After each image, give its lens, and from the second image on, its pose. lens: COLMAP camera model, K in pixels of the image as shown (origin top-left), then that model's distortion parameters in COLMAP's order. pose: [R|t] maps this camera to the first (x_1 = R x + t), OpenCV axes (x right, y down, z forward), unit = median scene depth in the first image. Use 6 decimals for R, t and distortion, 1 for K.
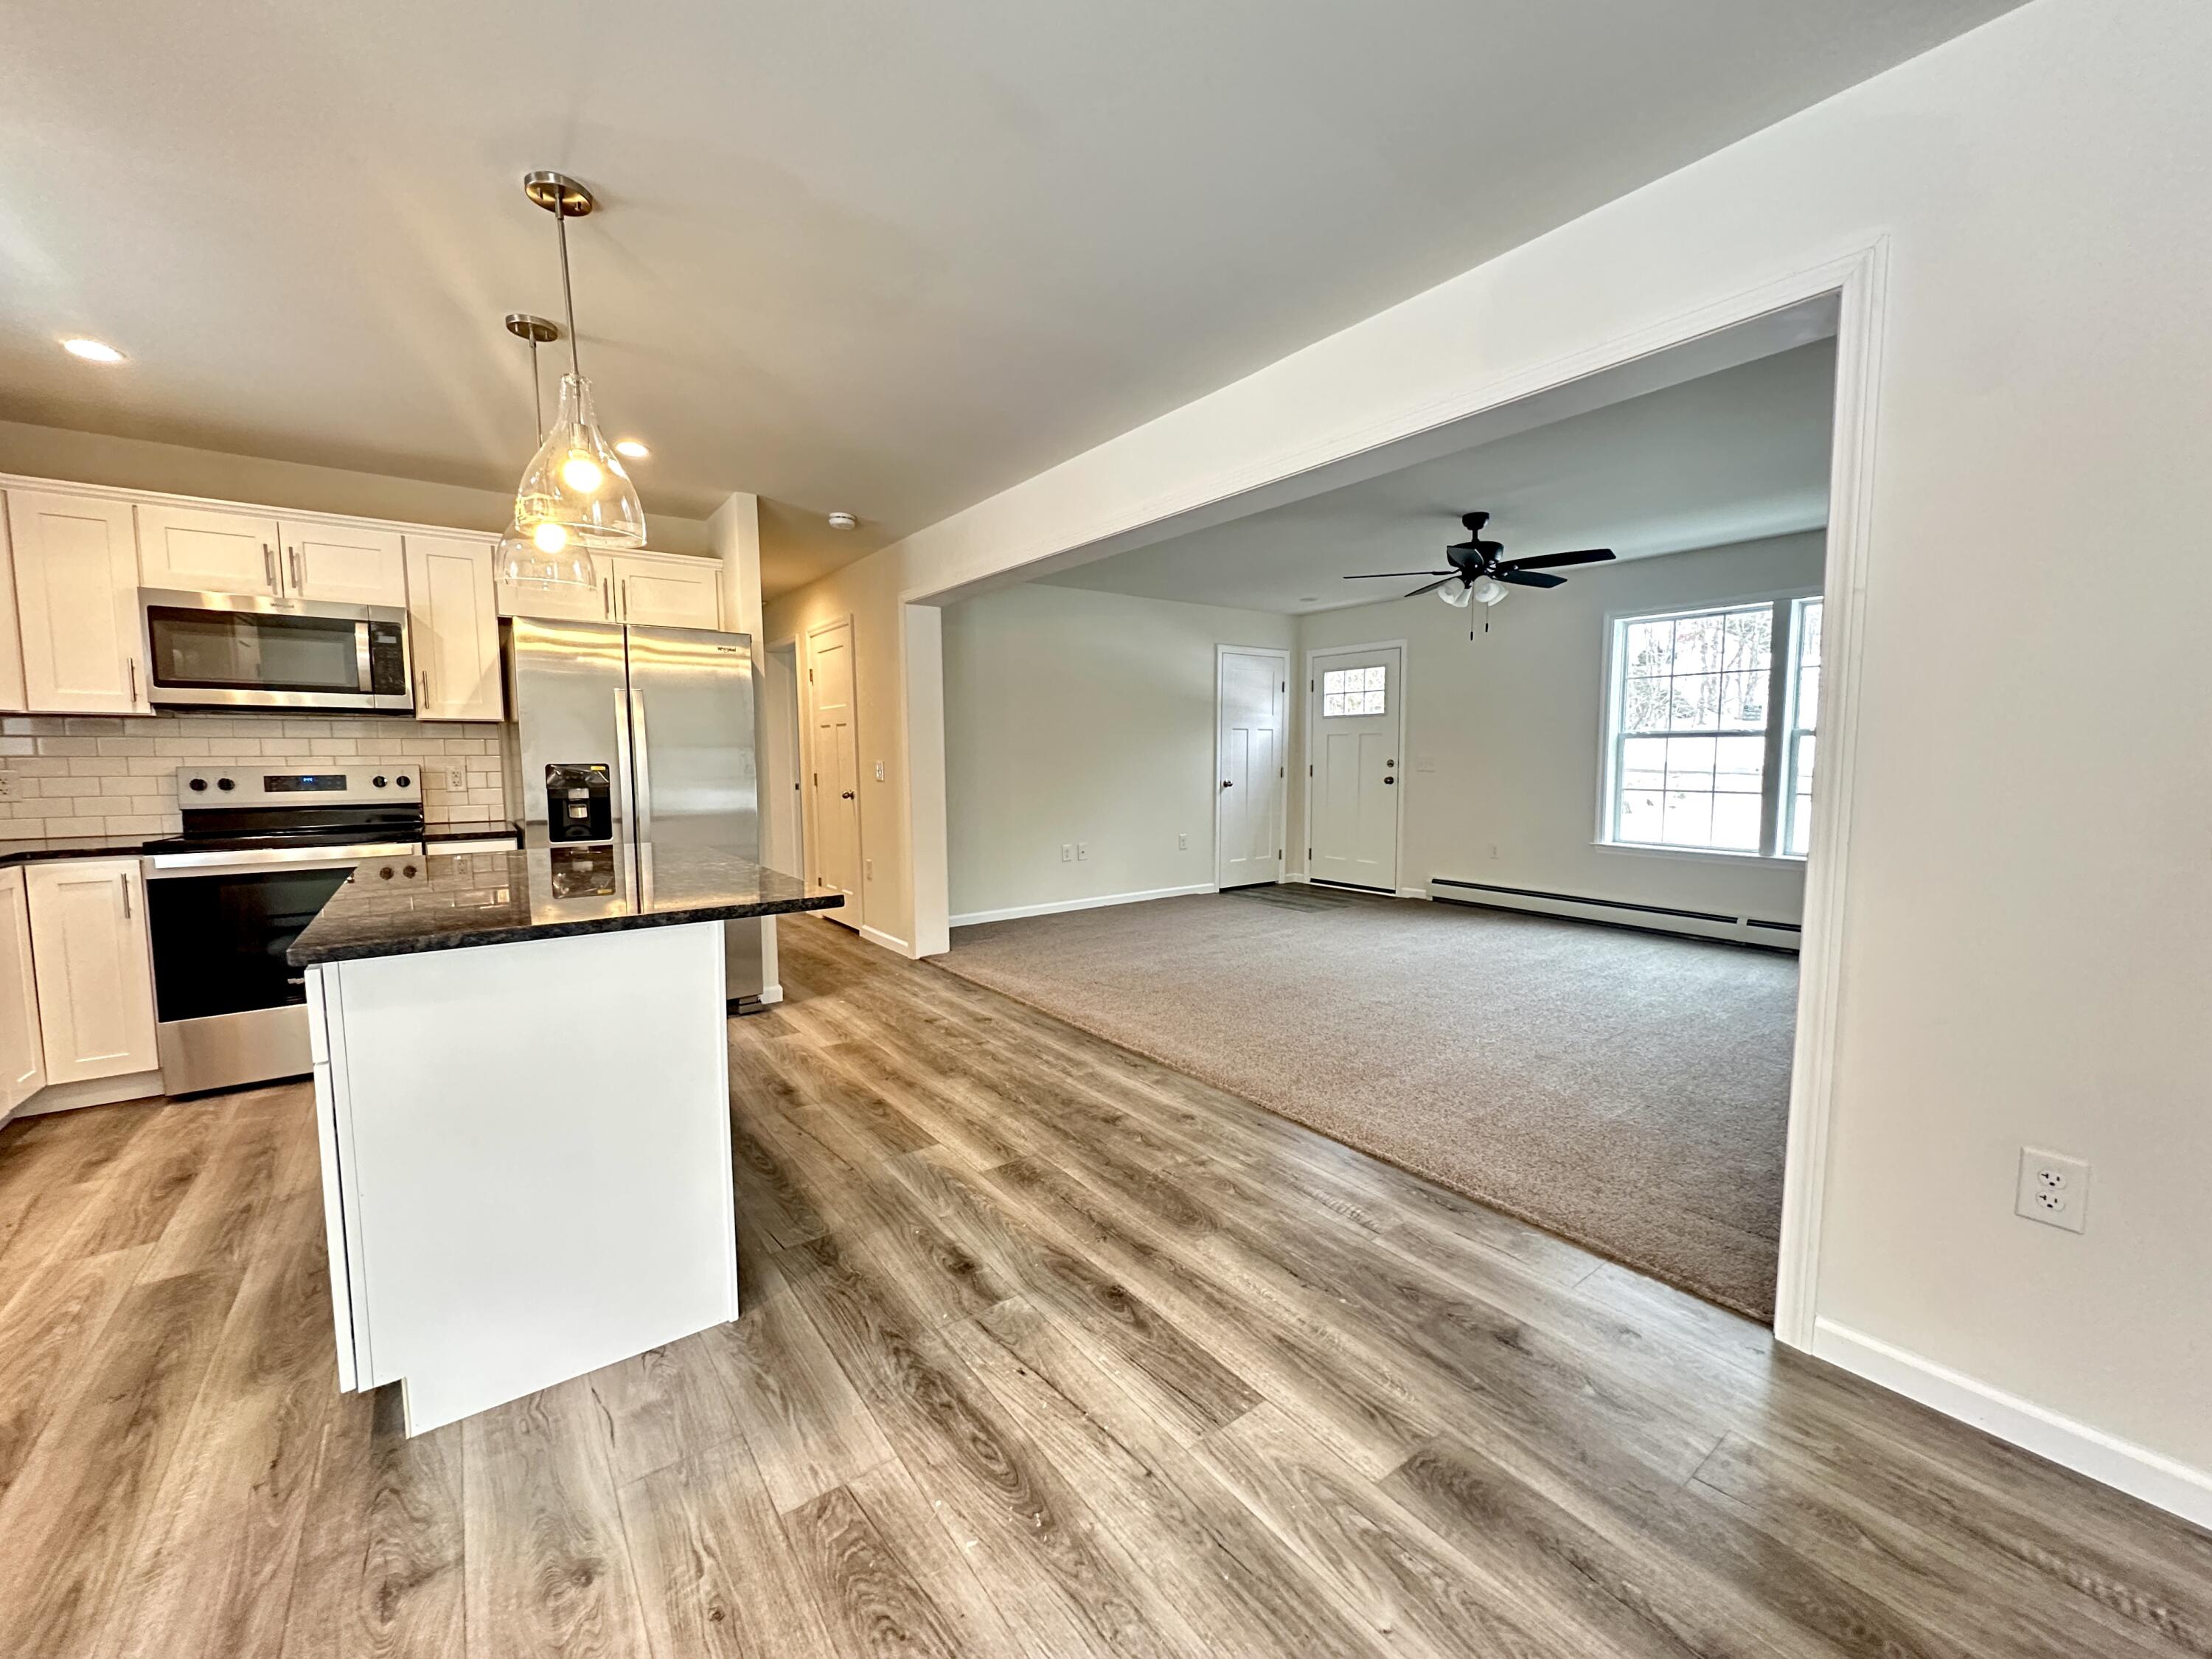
lens RADIAL K [[890.7, 0, 1104.7], [0, 890.7, 843.1], [0, 0, 1]] dist [-0.001705, 0.000757]
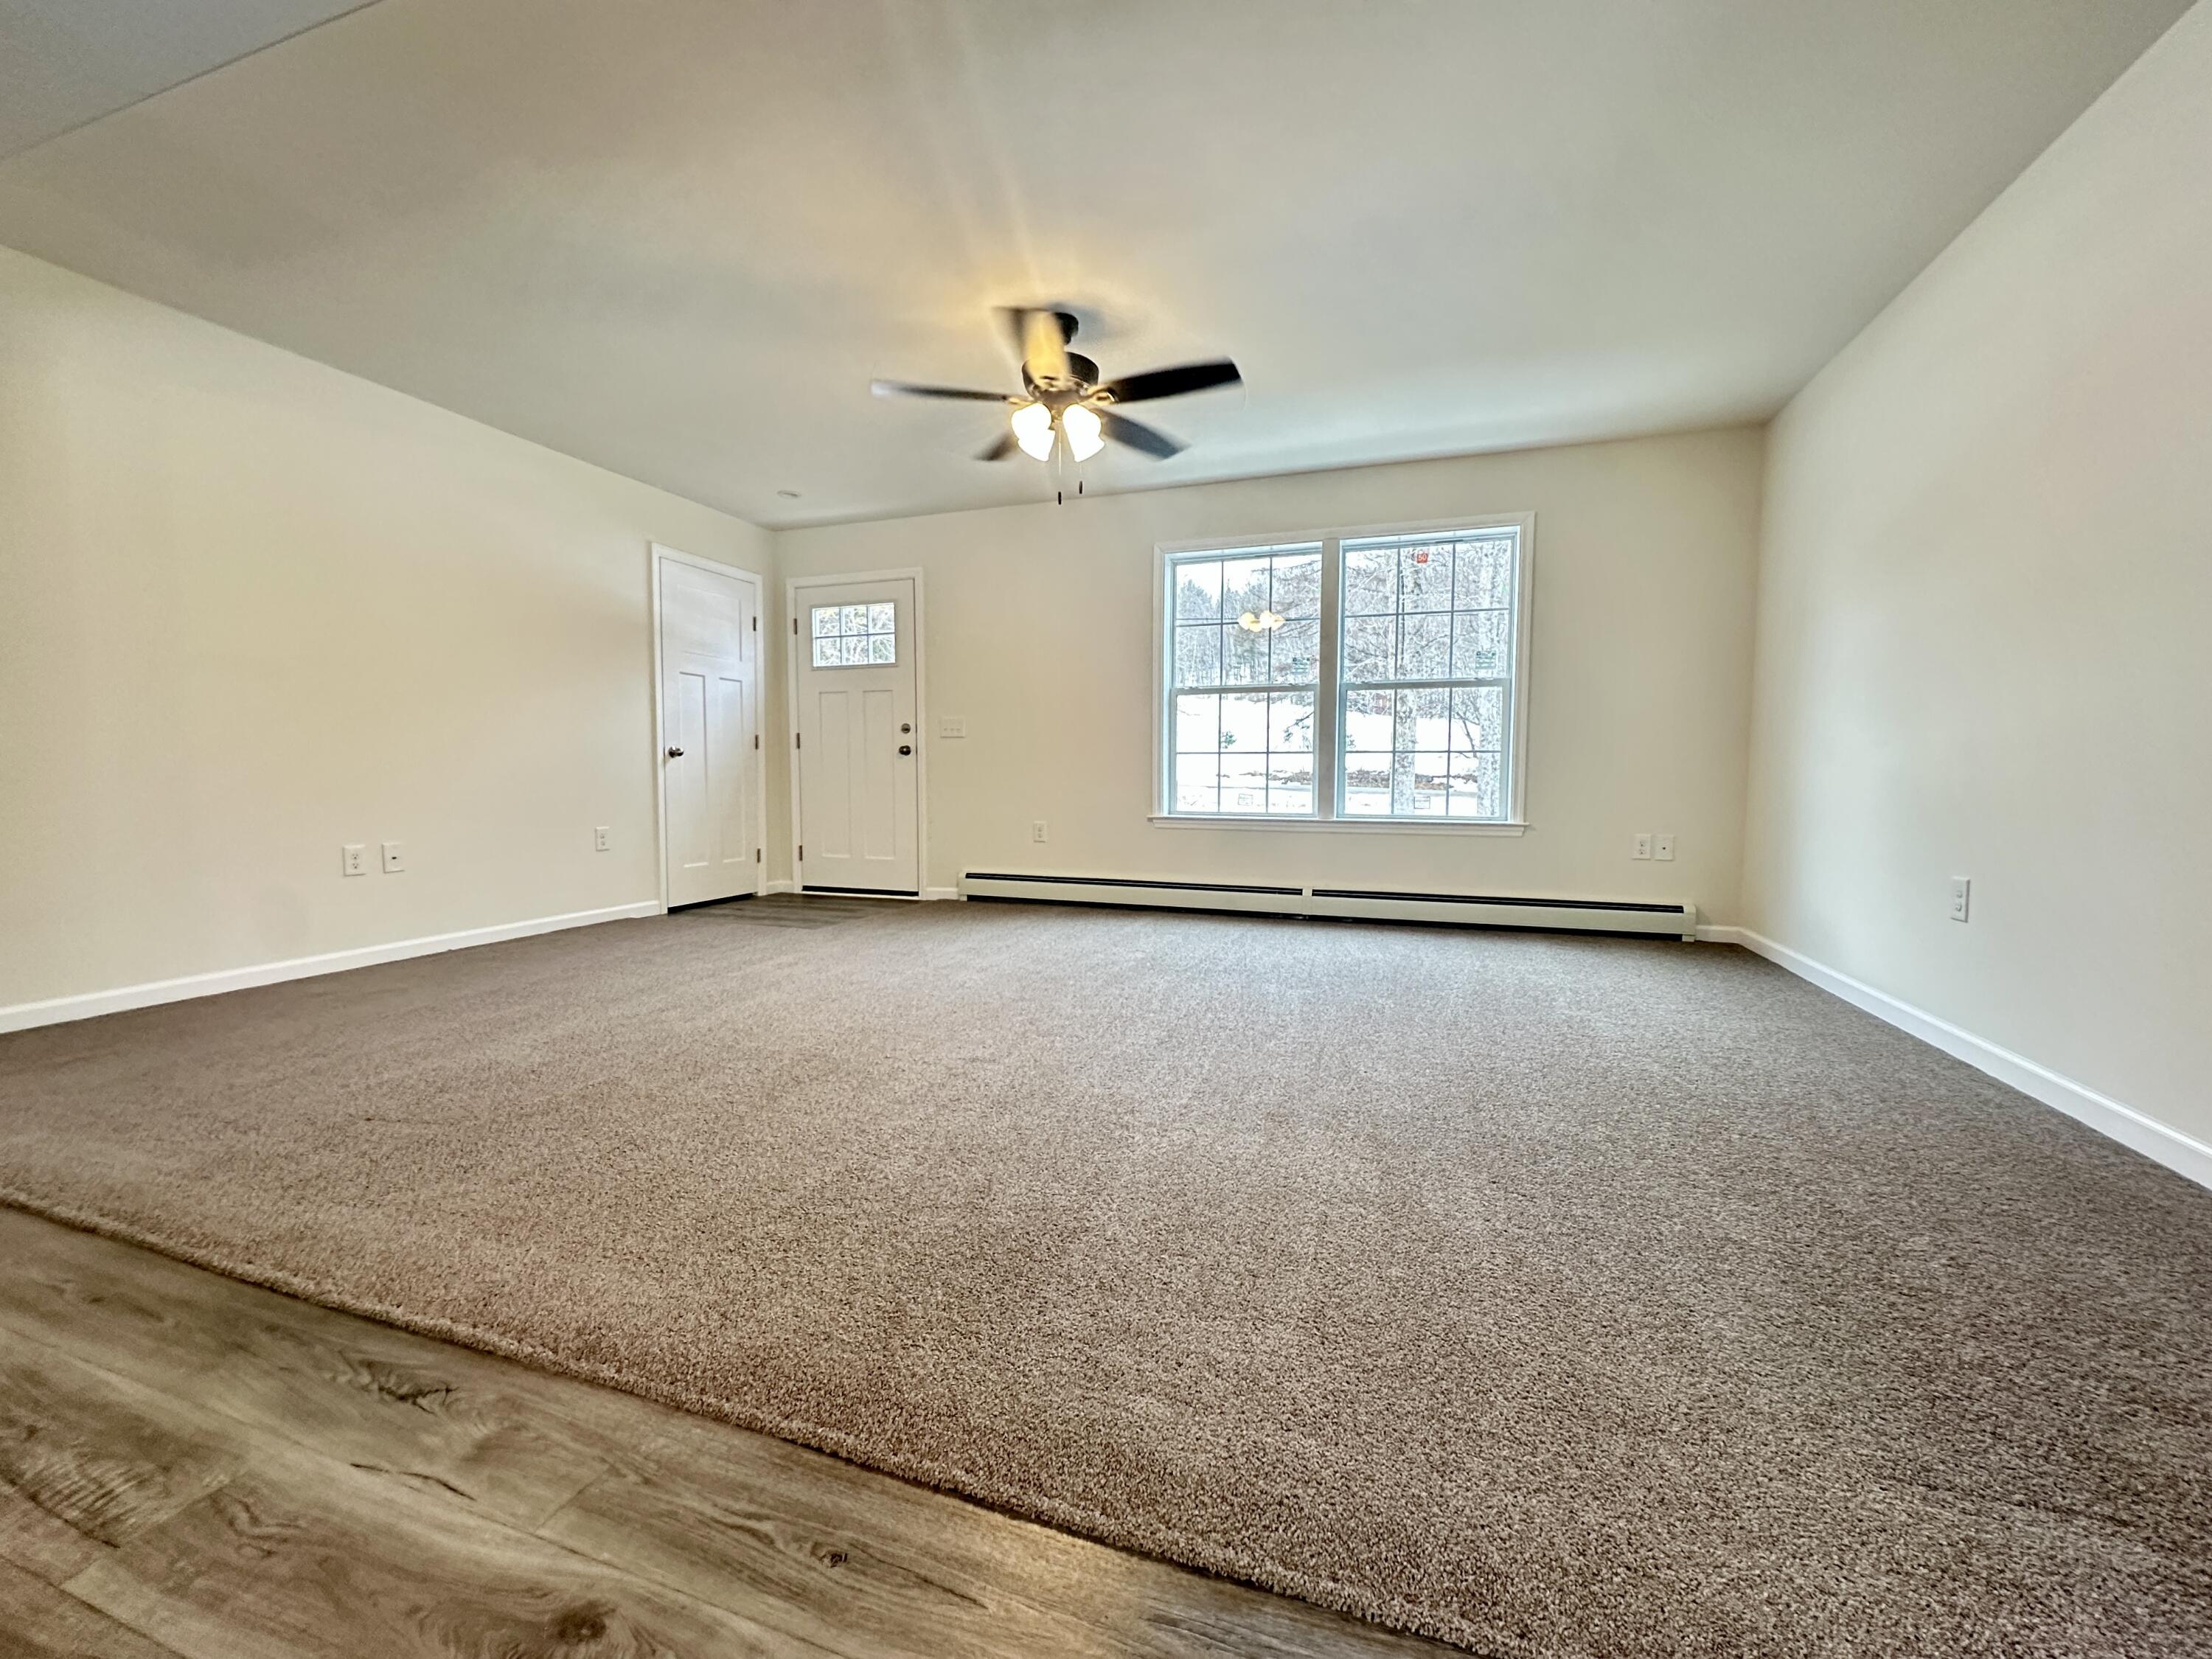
lens RADIAL K [[890.7, 0, 1122.0], [0, 890.7, 832.1], [0, 0, 1]] dist [-0.001705, 0.000757]
pose [[0.823304, -0.029876, 0.566814, 0.042481], [0.049773, 0.998567, -0.019662, 0.032963], [-0.565414, 0.044400, 0.823611, 0.333263]]
